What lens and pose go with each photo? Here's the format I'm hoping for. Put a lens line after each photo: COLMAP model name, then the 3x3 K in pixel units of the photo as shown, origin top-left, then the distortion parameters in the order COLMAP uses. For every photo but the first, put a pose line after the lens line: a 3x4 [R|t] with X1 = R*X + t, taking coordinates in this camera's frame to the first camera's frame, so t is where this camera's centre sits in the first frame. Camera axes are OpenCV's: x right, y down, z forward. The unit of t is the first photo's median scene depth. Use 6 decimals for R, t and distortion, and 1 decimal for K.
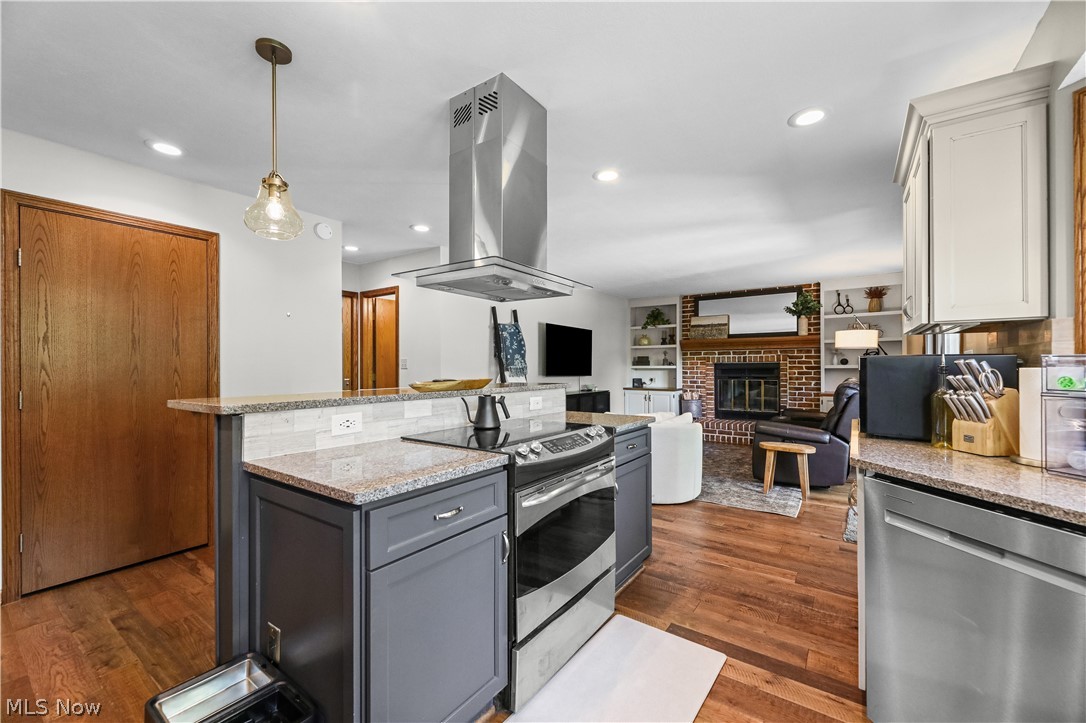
lens RADIAL K [[442.6, 0, 535.3], [0, 442.6, 361.1], [0, 0, 1]] dist [0.000341, -0.000012]
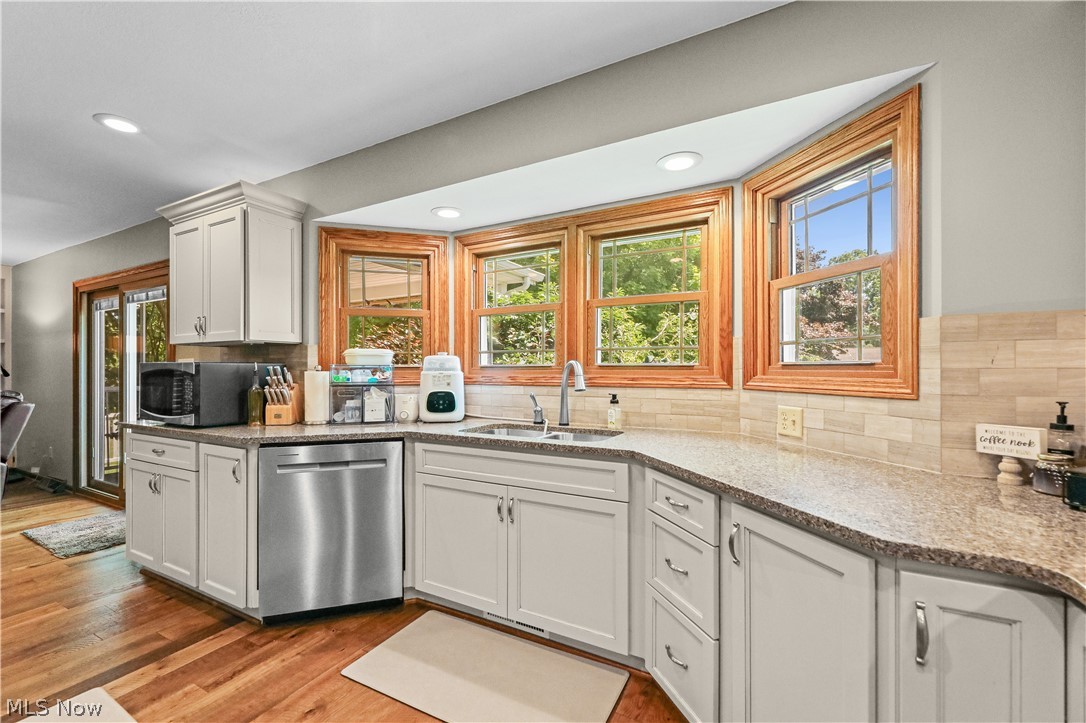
lens RADIAL K [[442.6, 0, 528.6], [0, 442.6, 360.4], [0, 0, 1]] dist [0.000341, -0.000012]
pose [[-0.101877, 0.022675, 0.994539, -0.167084], [-0.010148, 0.999664, -0.023831, 0.000962], [-0.994745, -0.012520, -0.101613, 0.062531]]
